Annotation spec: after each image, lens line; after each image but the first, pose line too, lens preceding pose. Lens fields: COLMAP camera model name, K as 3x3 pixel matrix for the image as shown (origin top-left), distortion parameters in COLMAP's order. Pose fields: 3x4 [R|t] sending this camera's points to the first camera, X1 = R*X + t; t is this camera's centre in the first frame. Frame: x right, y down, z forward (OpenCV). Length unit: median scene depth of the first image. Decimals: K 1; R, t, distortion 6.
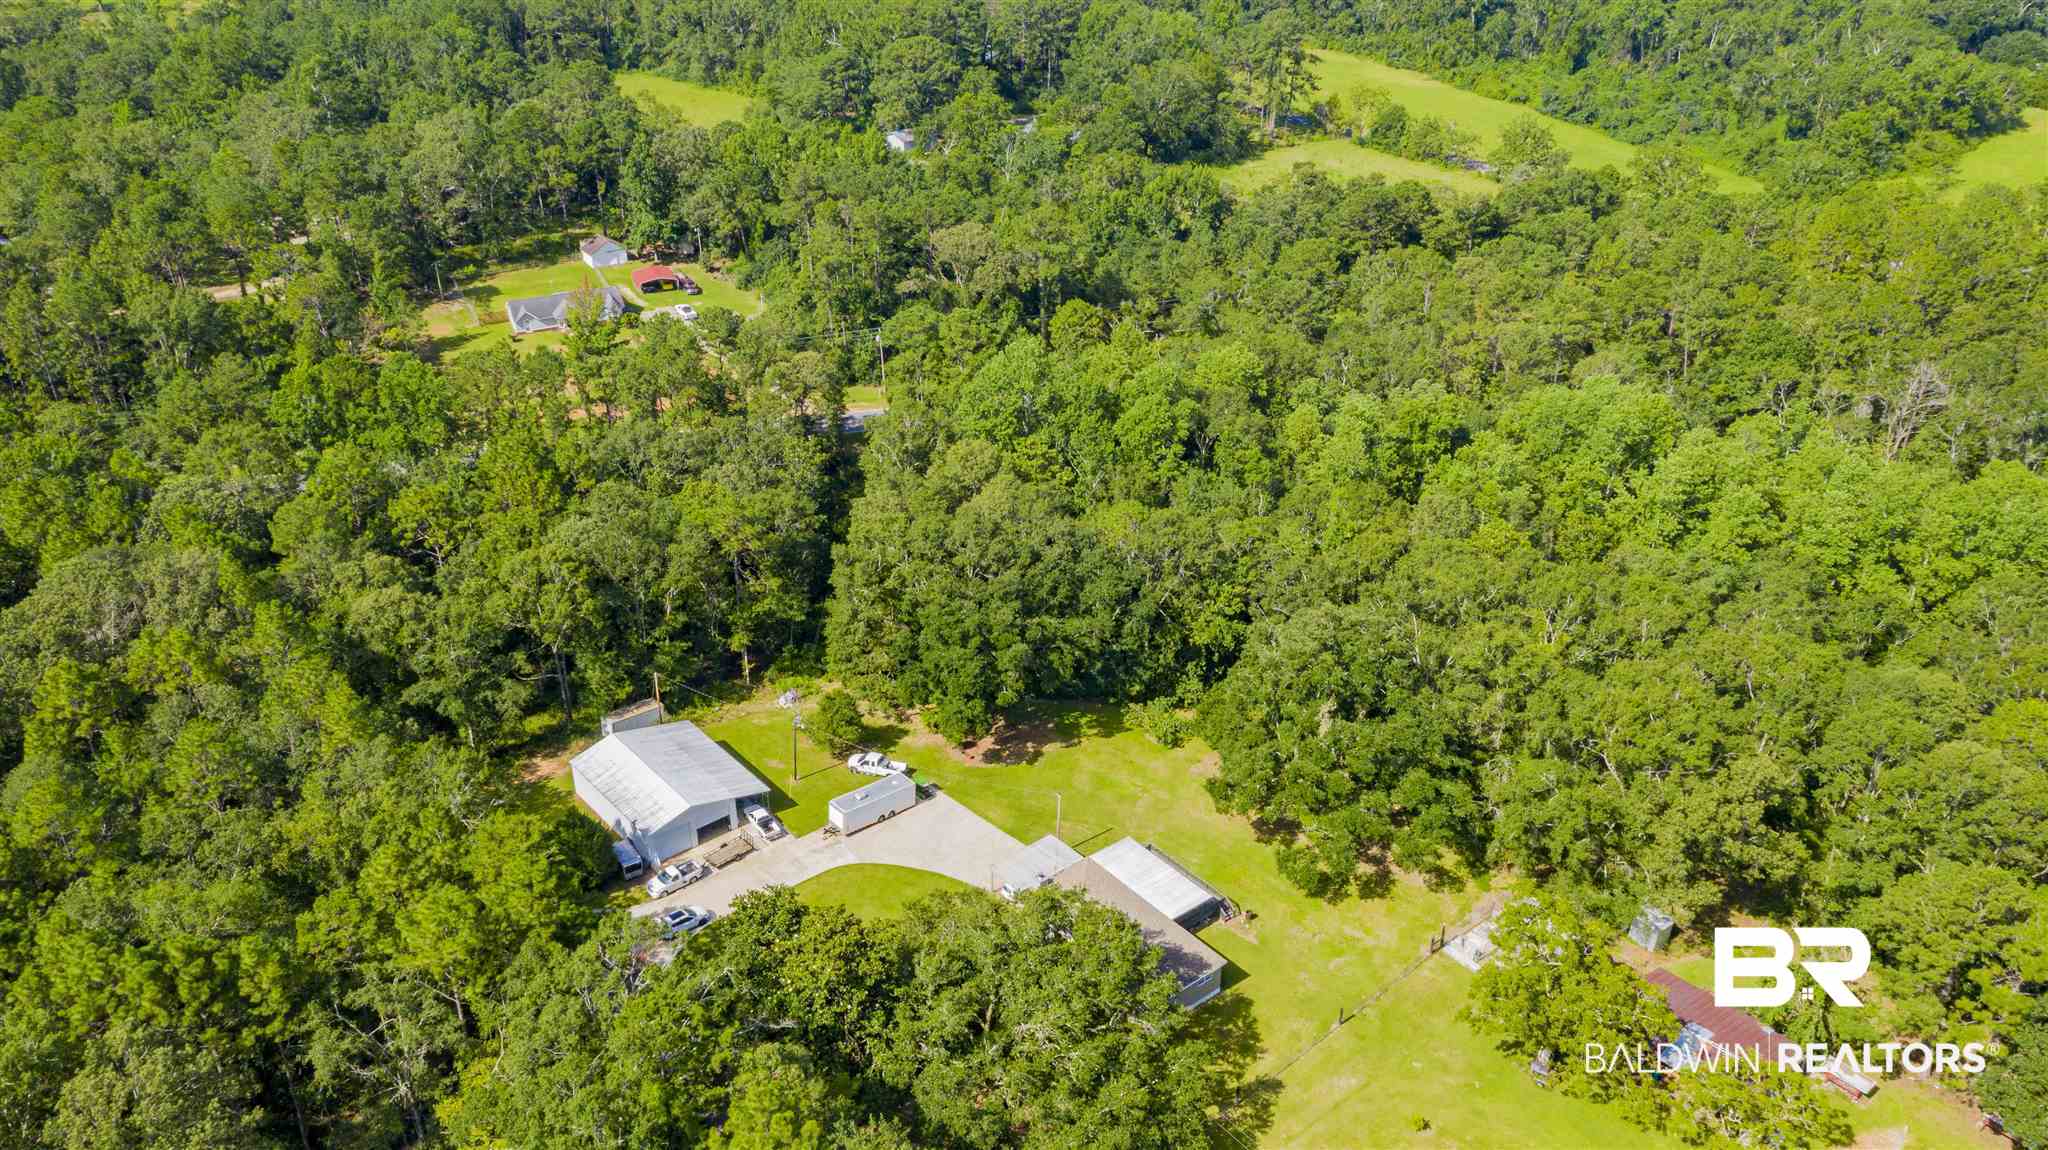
lens RADIAL K [[1627.8, 0, 1024.0], [0, 1627.8, 575.0], [0, 0, 1]] dist [0.001804, 0.051305]
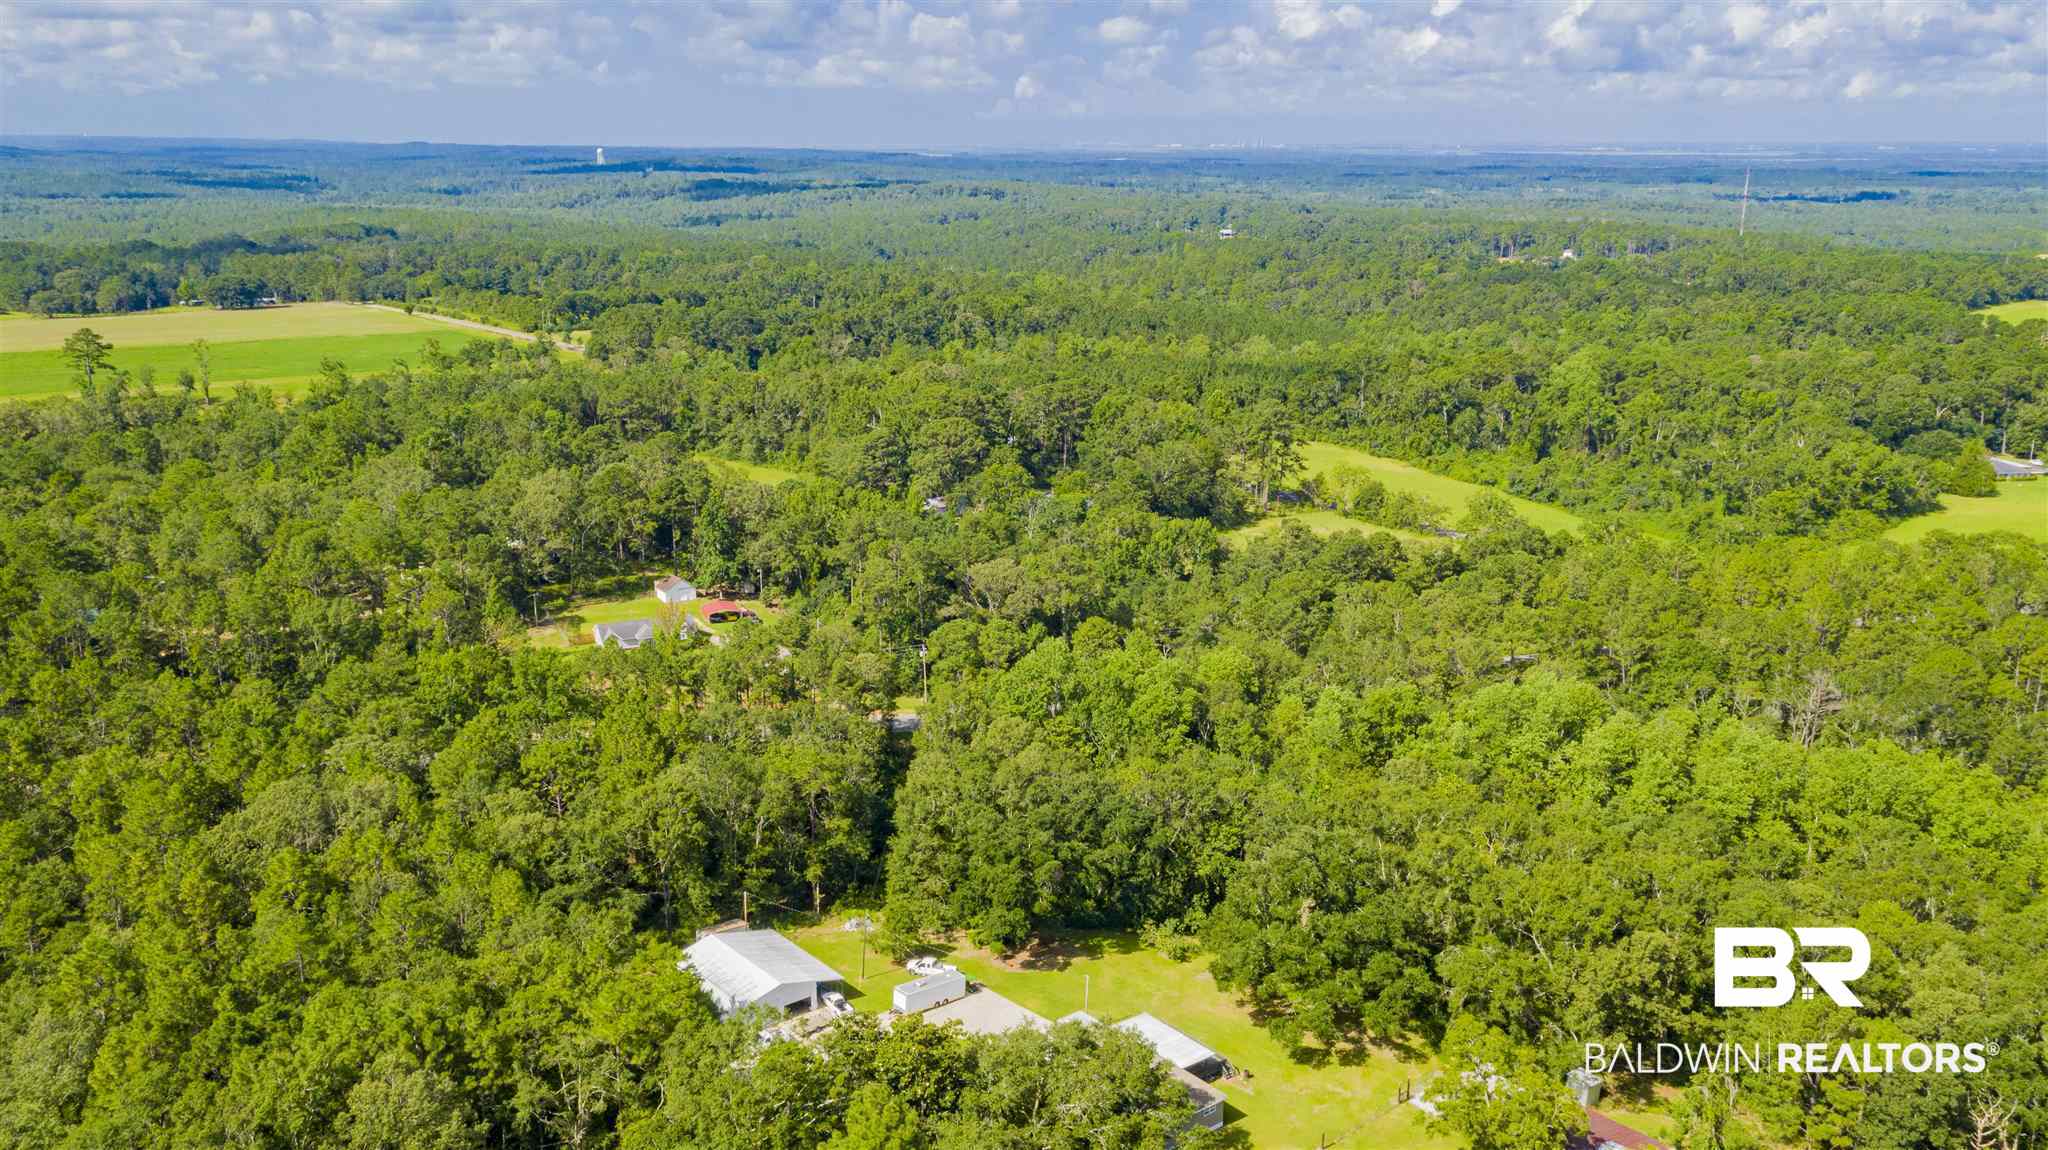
lens RADIAL K [[1689.4, 0, 1024.0], [0, 1689.4, 575.0], [0, 0, 1]] dist [-0.017366, 0.156951]
pose [[0.999957, 0.008909, -0.002675, -0.018433], [-0.009292, 0.969638, -0.244368, 0.114904], [0.000417, 0.244382, 0.969679, -0.213186]]
